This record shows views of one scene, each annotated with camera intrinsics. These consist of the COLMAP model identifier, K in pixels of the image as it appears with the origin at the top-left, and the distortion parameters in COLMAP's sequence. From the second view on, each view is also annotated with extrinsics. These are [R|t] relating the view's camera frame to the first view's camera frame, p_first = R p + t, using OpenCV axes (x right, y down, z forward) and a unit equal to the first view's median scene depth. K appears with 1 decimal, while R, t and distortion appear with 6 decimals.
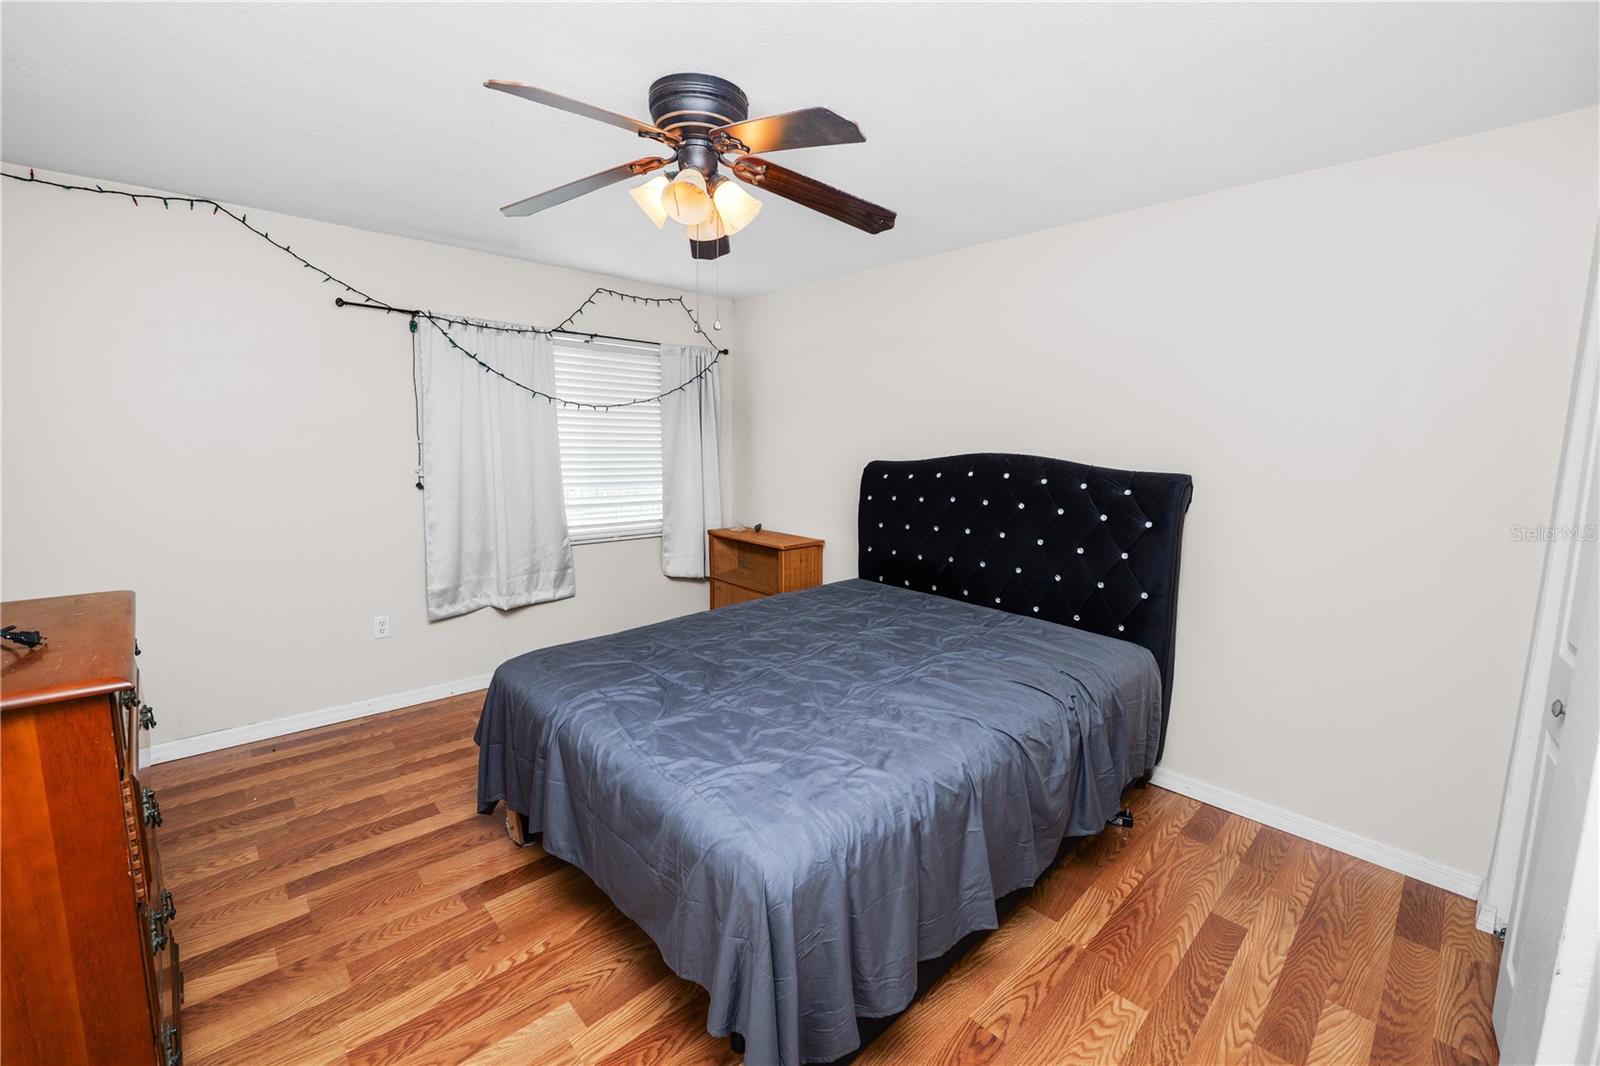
lens RADIAL K [[652.4, 0, 793.8], [0, 652.4, 537.9], [0, 0, 1]] dist [-0.012430, 0.000717]
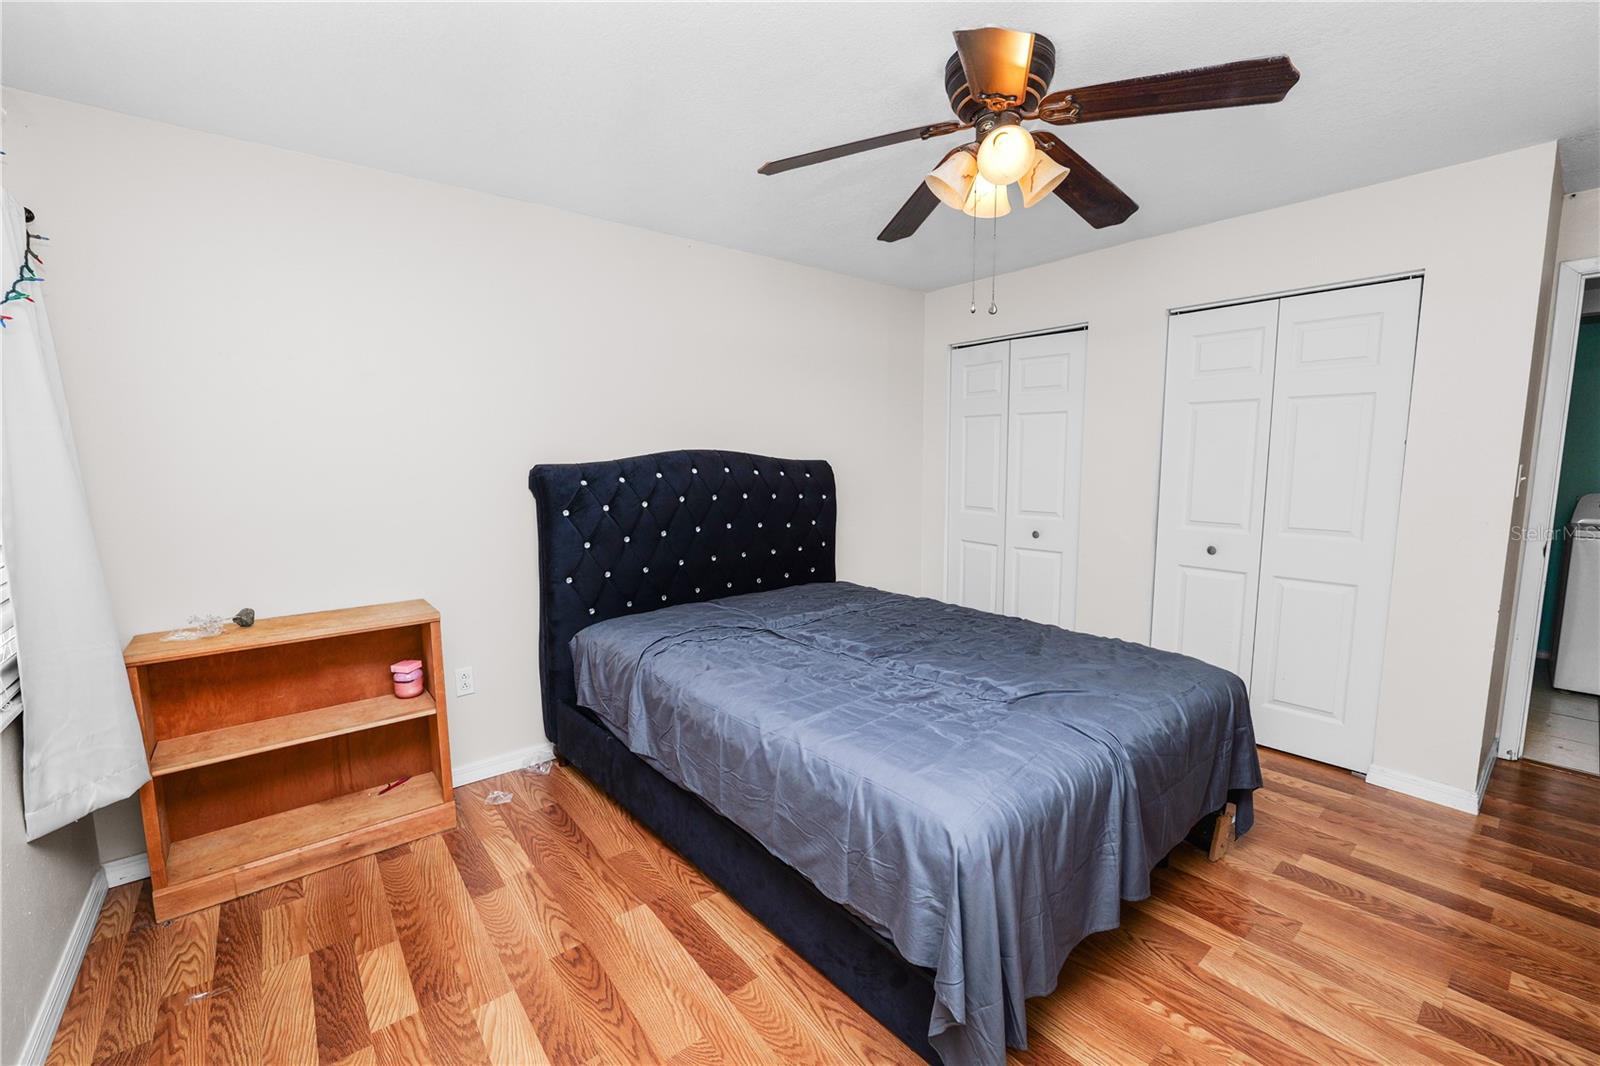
lens RADIAL K [[652.4, 0, 792.8], [0, 652.4, 520.5], [0, 0, 1]] dist [-0.012430, 0.000717]
pose [[0.074861, -0.122091, 0.989692, -1.288760], [0.152154, 0.982254, 0.109665, -0.203523], [-0.985518, 0.142376, 0.092110, 1.384002]]
